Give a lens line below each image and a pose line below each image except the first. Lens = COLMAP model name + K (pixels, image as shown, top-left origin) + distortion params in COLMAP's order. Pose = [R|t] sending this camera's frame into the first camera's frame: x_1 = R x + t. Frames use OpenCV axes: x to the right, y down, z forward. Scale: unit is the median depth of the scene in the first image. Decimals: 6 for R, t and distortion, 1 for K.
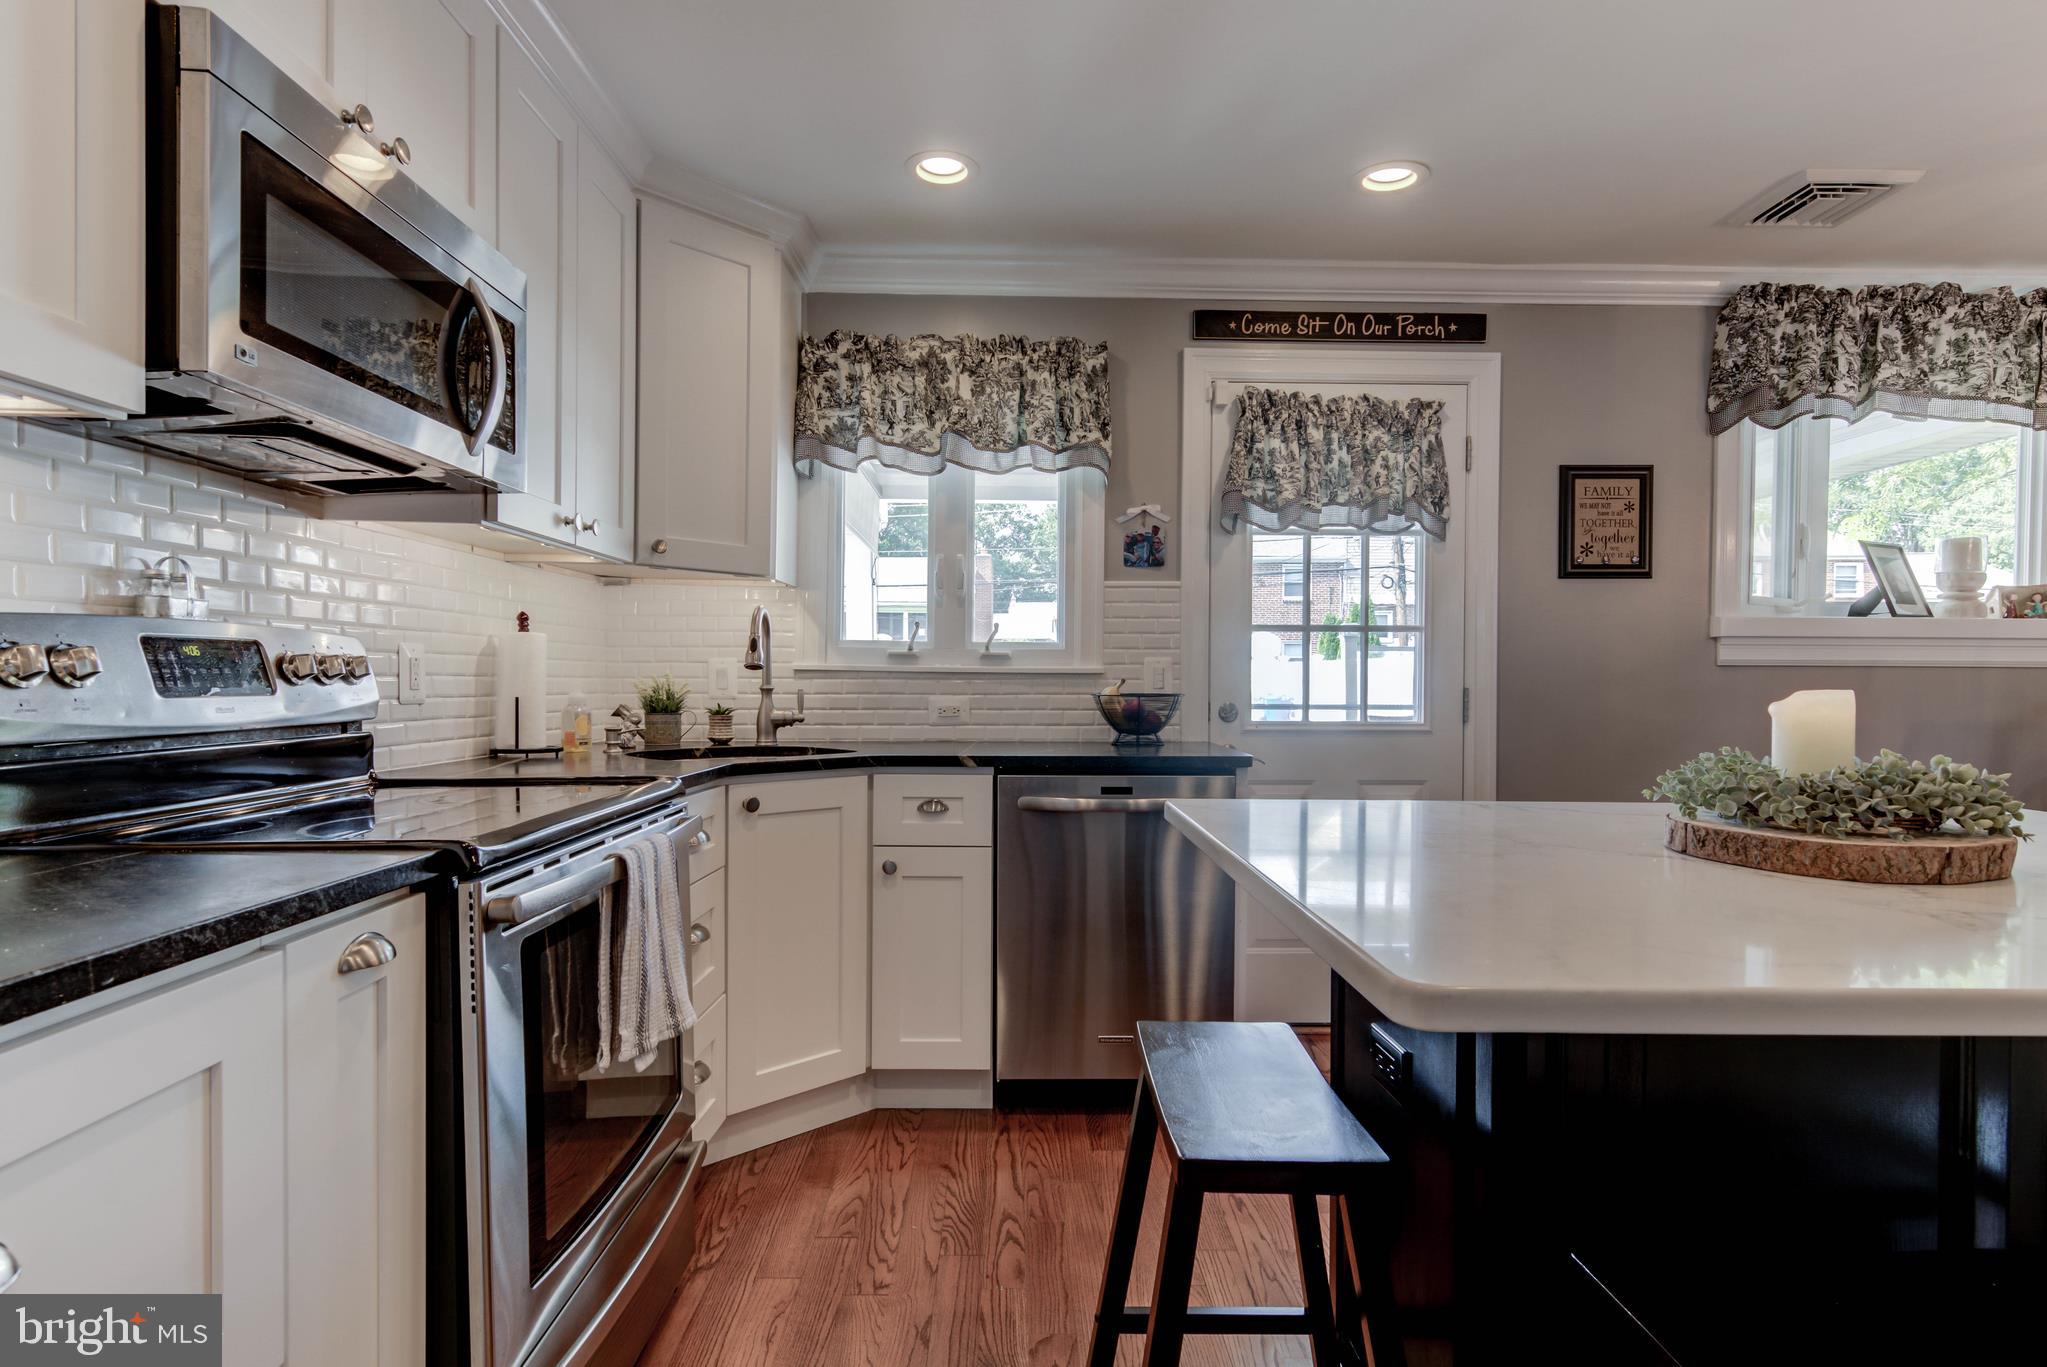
lens RADIAL K [[1026.1, 0, 1023.6], [0, 1026.1, 690.5], [0, 0, 1]] dist [0.023012, -0.009490]
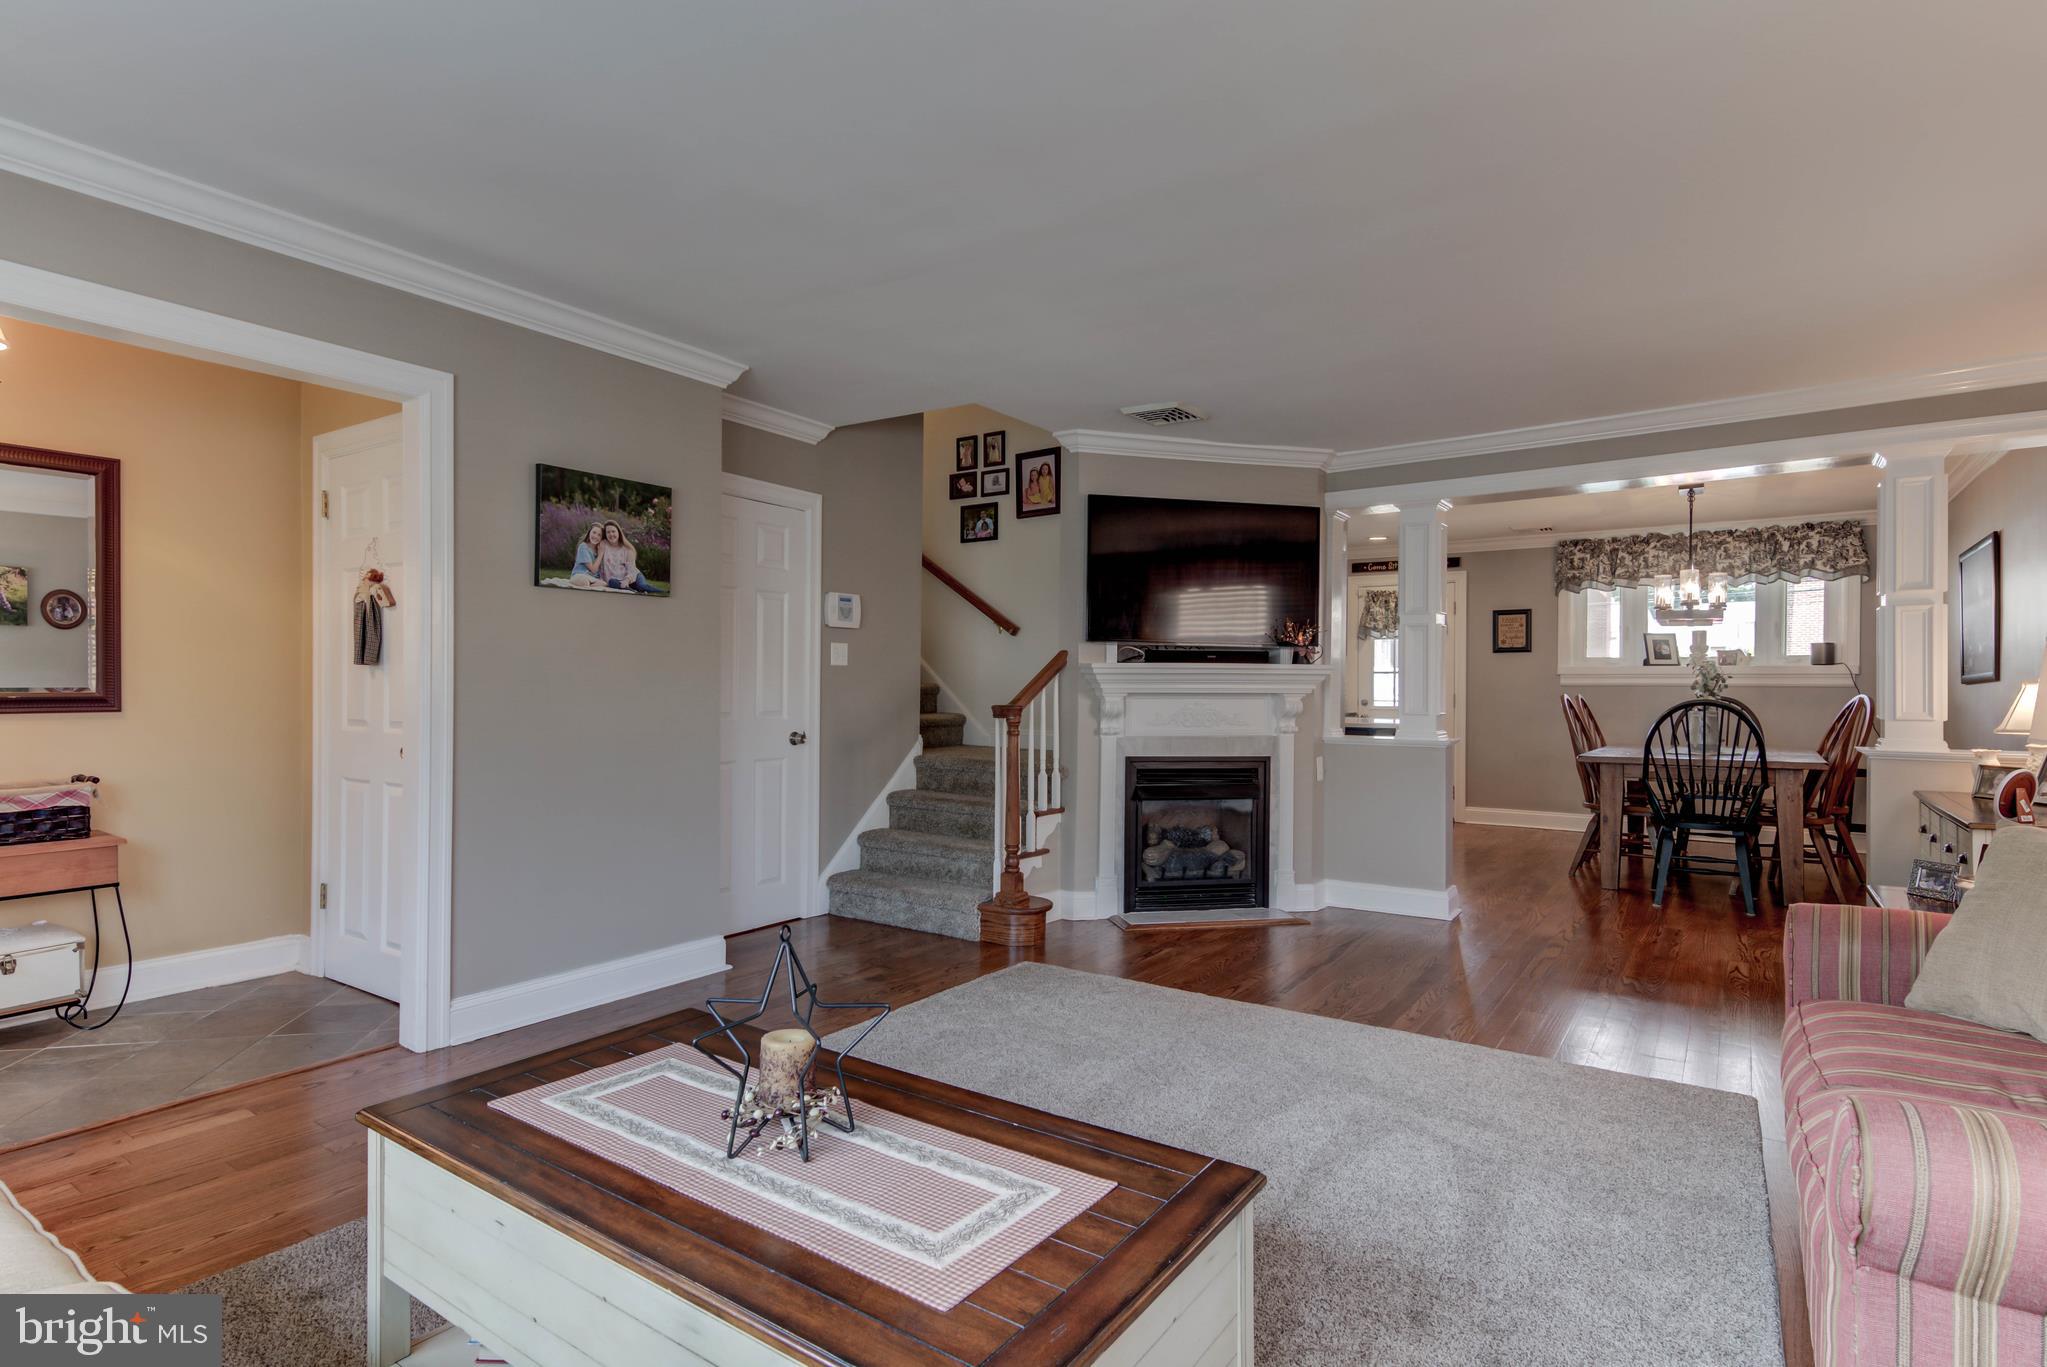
lens RADIAL K [[1026.1, 0, 1023.6], [0, 1026.1, 690.5], [0, 0, 1]] dist [0.023012, -0.009490]
pose [[0.813878, -0.000183, -0.581036, 1.094694], [-0.007377, 0.999916, -0.010648, 0.025066], [0.580989, 0.012952, 0.813808, -1.881598]]
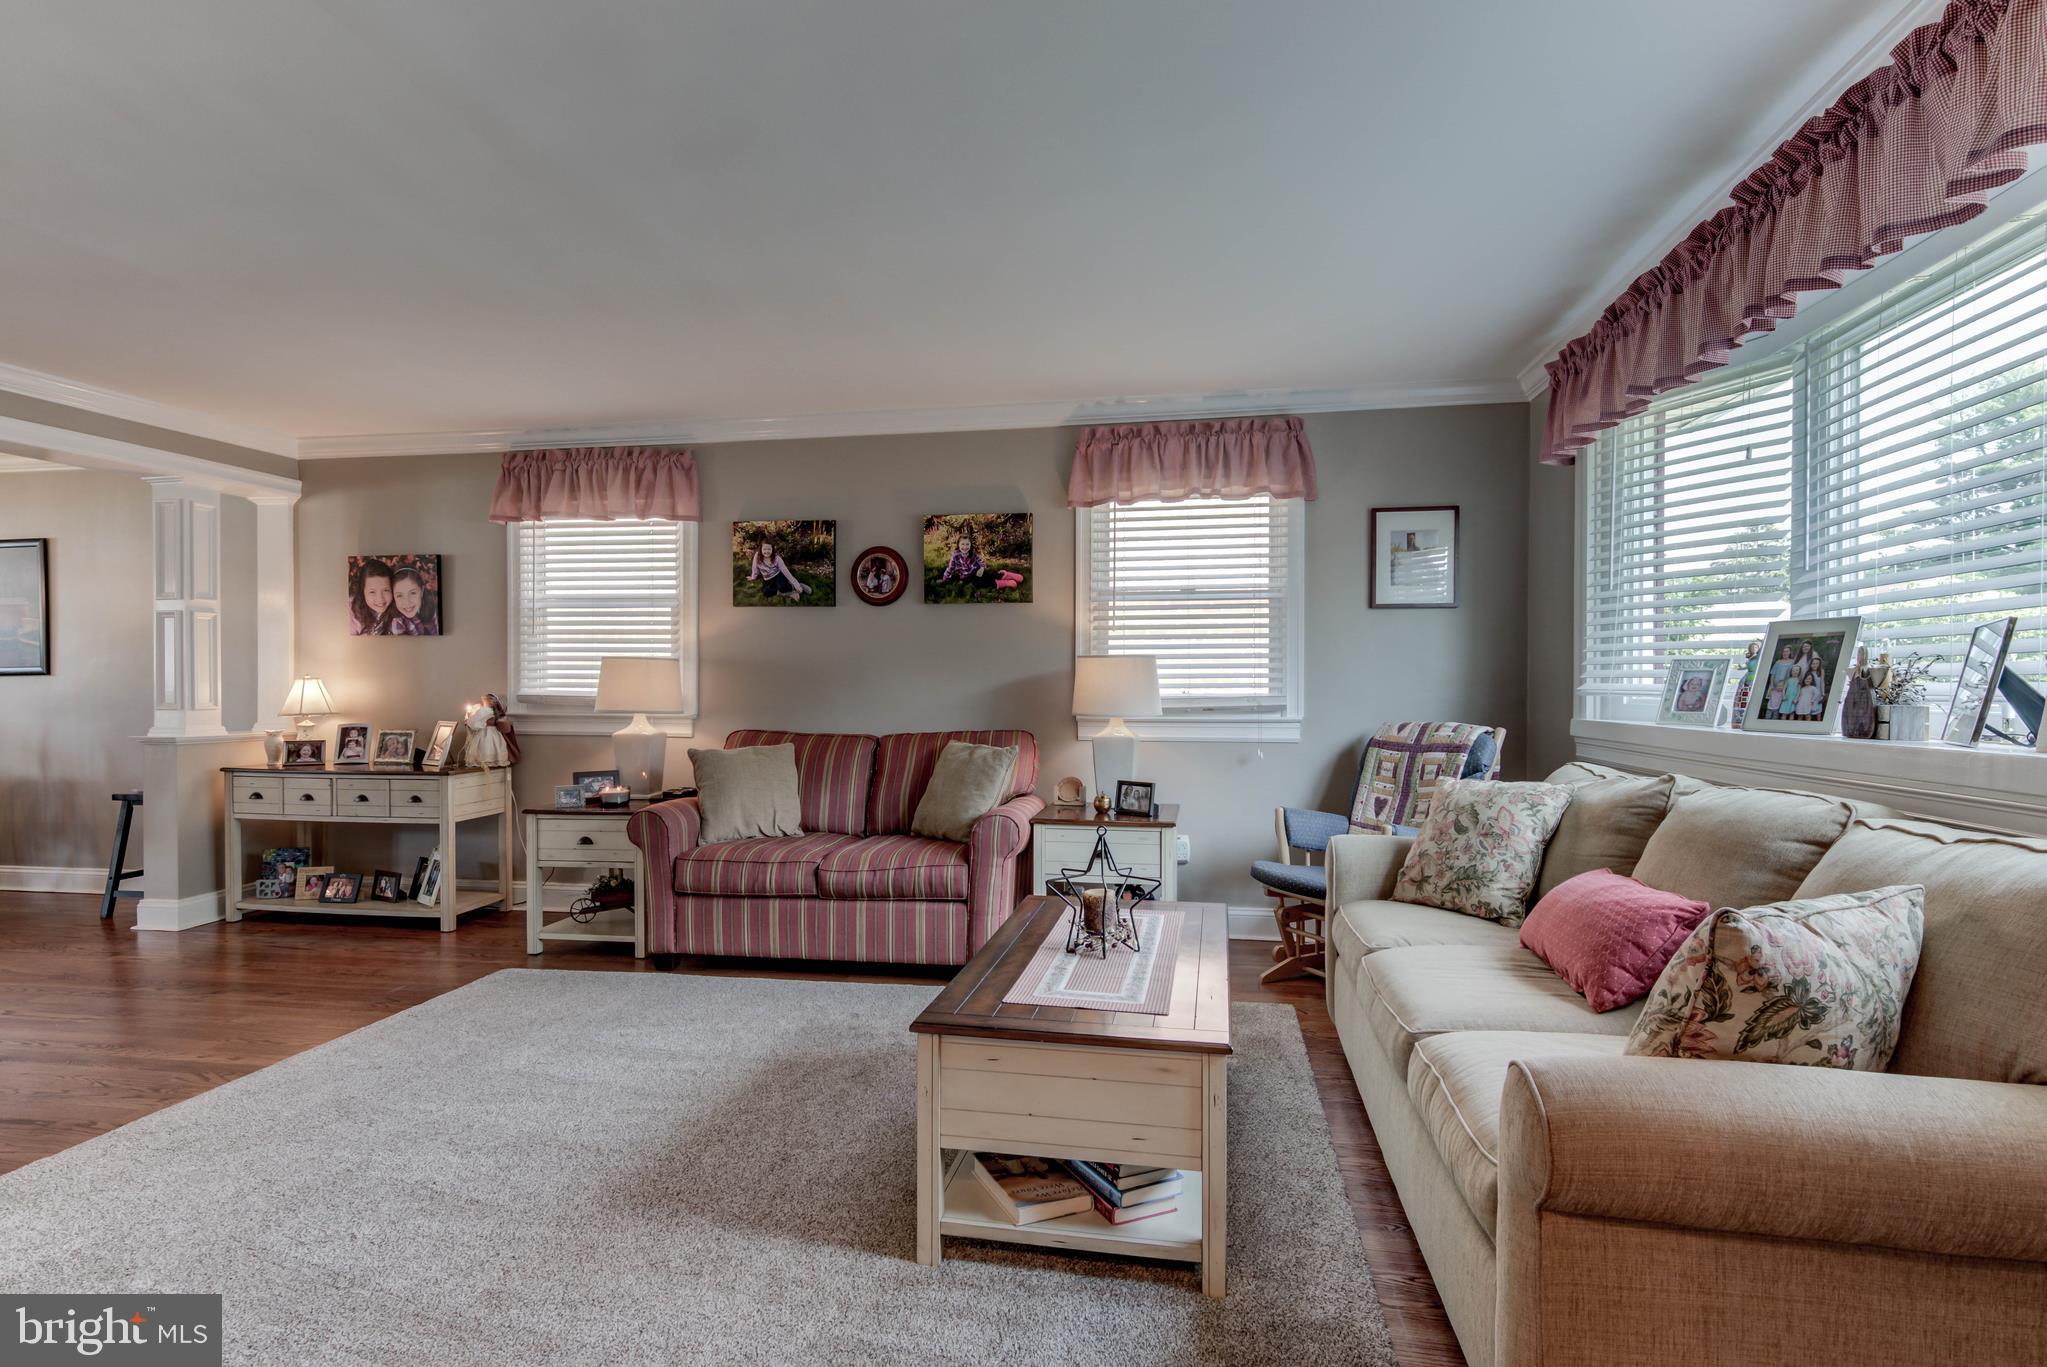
lens RADIAL K [[1026.1, 0, 1023.6], [0, 1026.1, 690.5], [0, 0, 1]] dist [0.023012, -0.009490]
pose [[0.189665, -0.008103, 0.981815, -0.039575], [0.012011, 0.999910, 0.005932, 0.017100], [-0.981775, 0.010668, 0.189746, -1.658713]]
